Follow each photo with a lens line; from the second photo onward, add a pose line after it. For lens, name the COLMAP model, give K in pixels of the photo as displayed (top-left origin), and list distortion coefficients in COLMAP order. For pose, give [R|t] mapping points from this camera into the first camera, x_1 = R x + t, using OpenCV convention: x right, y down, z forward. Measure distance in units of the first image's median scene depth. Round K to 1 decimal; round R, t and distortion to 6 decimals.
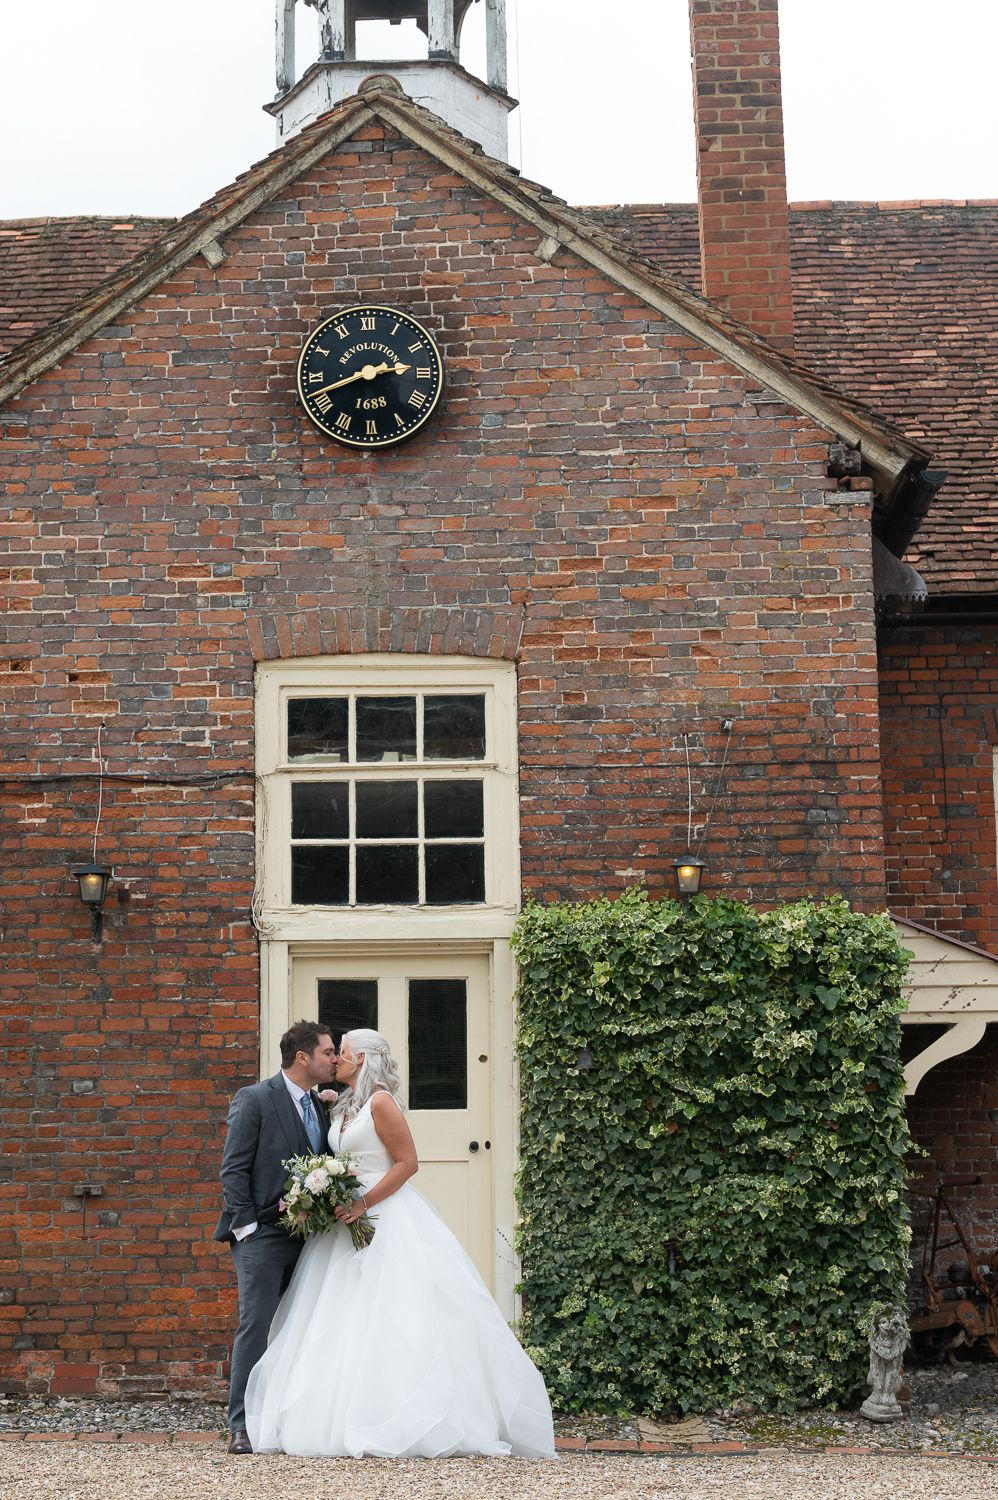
lens RADIAL K [[3059.9, 0, 499.0], [0, 3059.9, 750.0], [0, 0, 1]] dist [-0.018375, 0.260734]
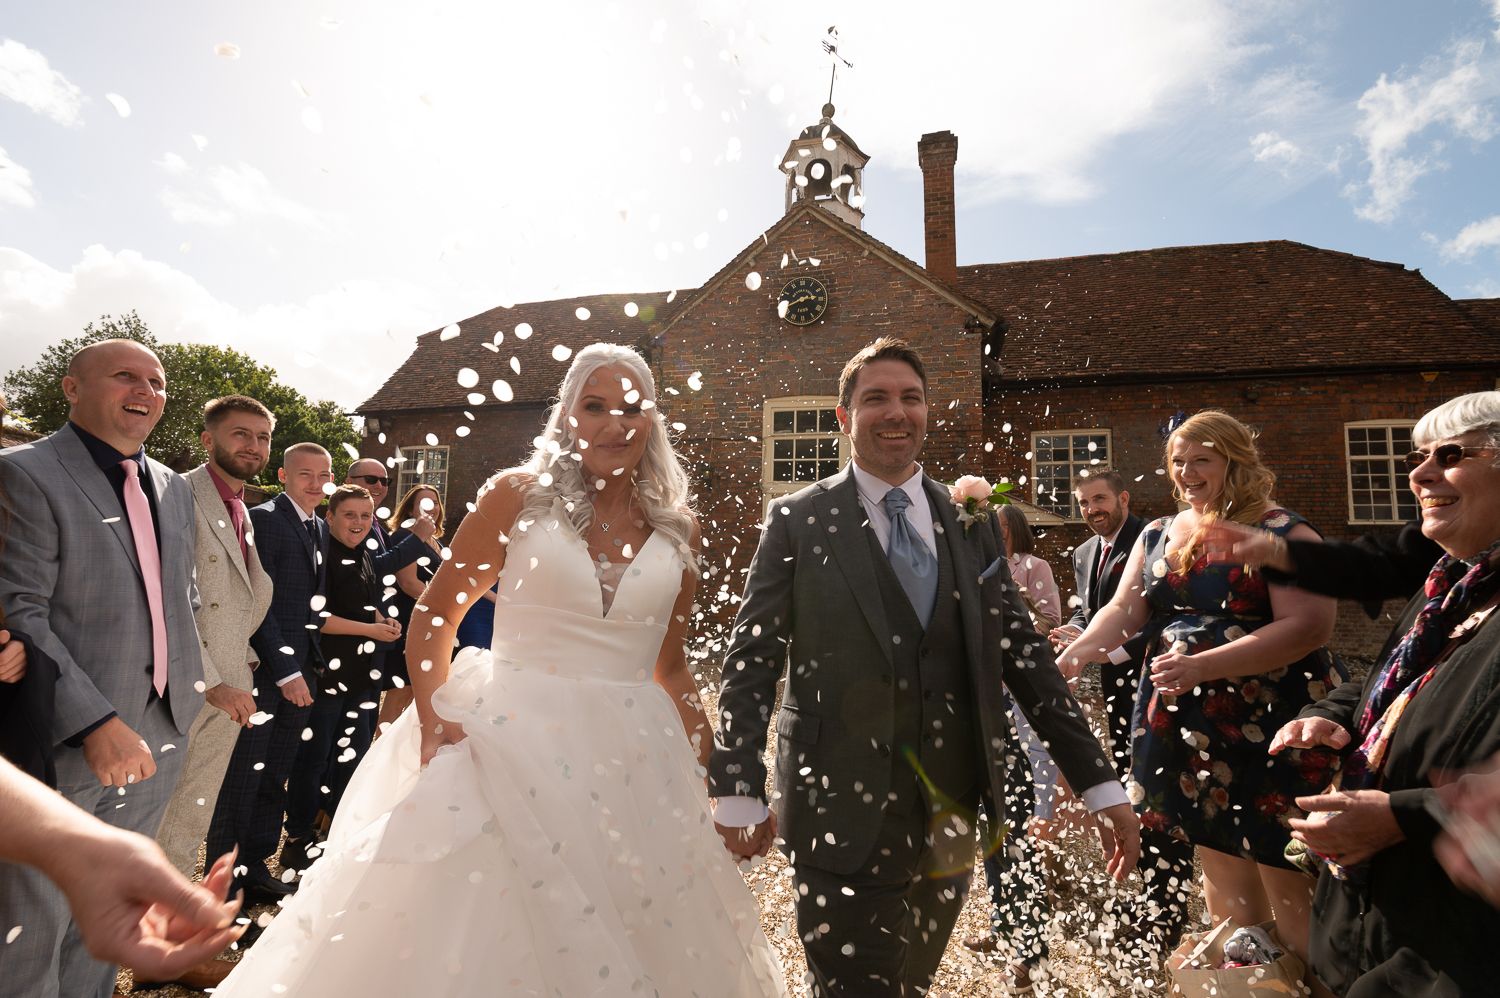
lens RADIAL K [[705.0, 0, 750.0], [0, 705.0, 499.0], [0, 0, 1]] dist [-0.004668, -0.012186]
pose [[0.972070, 0.012167, -0.234374, 0.069581], [0.002623, 0.998030, 0.062690, 0.024510], [0.234675, -0.061554, 0.970123, 0.326529]]
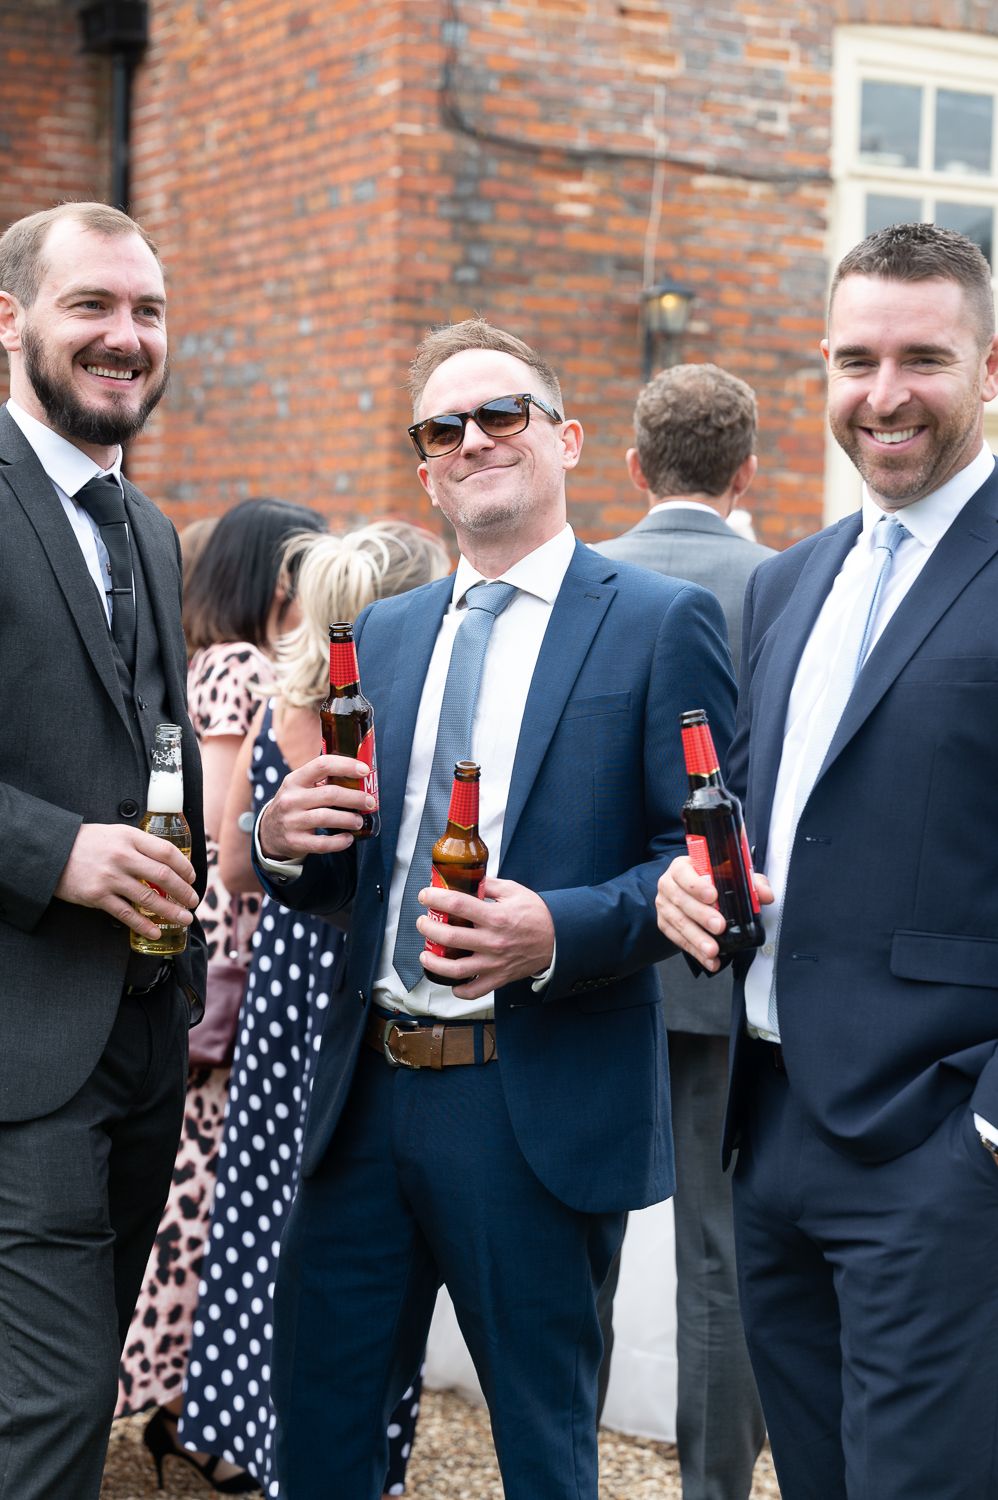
lens RADIAL K [[3059.9, 0, 499.0], [0, 3059.9, 750.0], [0, 0, 1]] dist [-0.018375, 0.260734]
pose [[0.875919, 0.015810, 0.482199, -0.510687], [-0.126501, 0.972021, 0.197921, 0.006463], [-0.465578, -0.234362, 0.853412, 0.355265]]
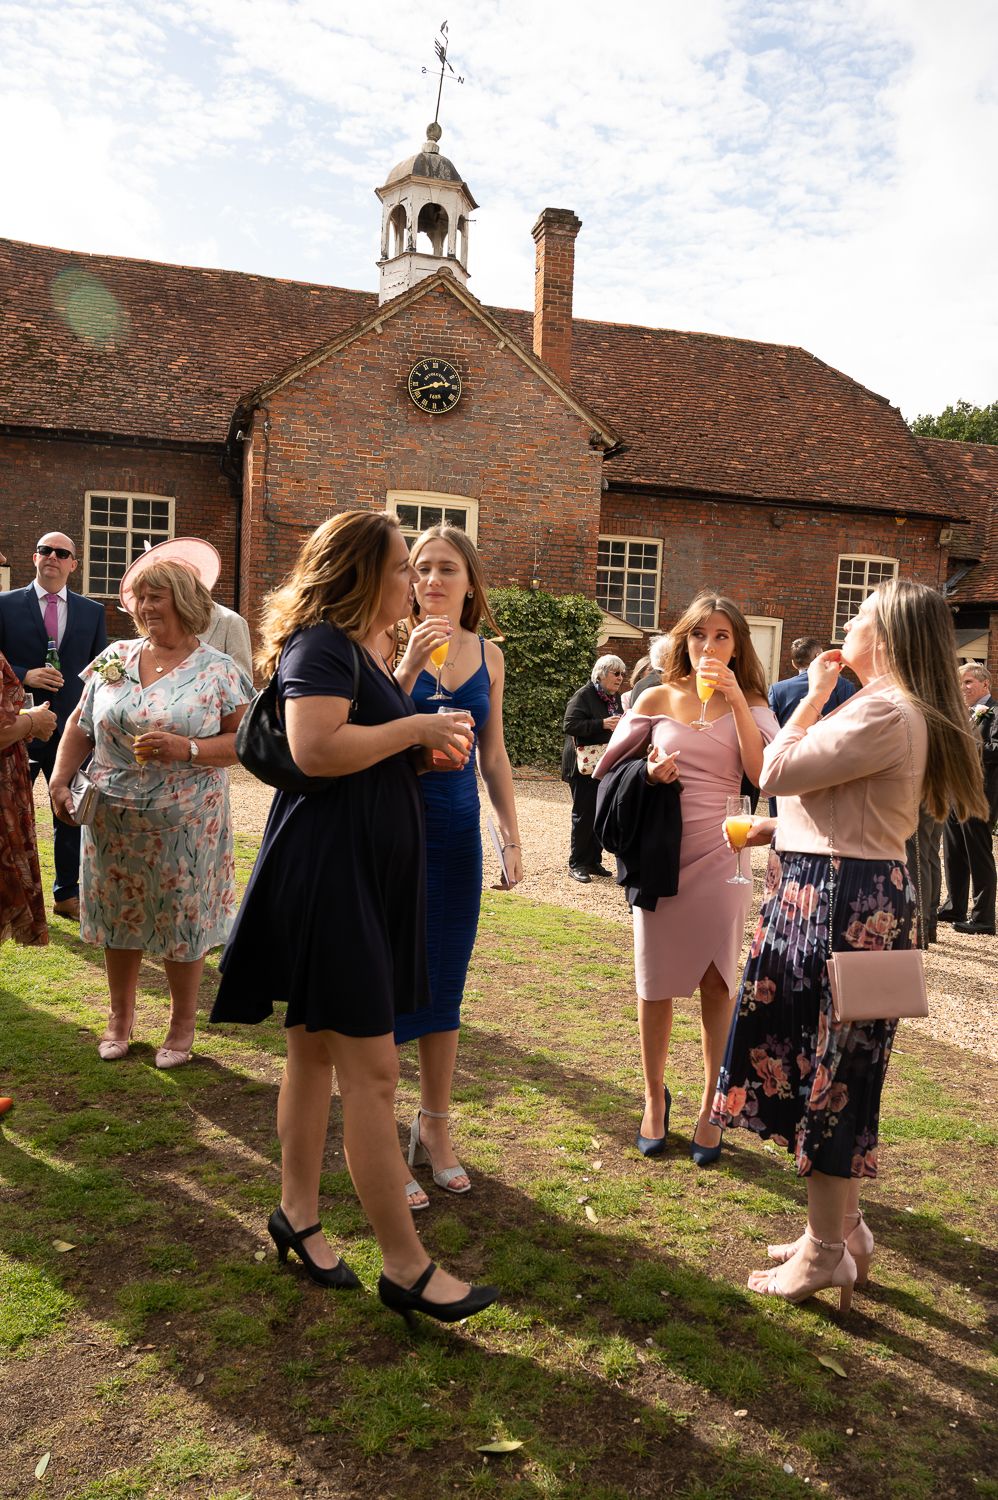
lens RADIAL K [[1163.7, 0, 499.0], [0, 1163.7, 750.0], [0, 0, 1]] dist [-0.006931, 0.000051]
pose [[0.957390, 0.042503, 0.285654, -0.270609], [-0.109862, 0.968348, 0.224127, -0.047547], [-0.267086, -0.245959, 0.931756, -0.053500]]
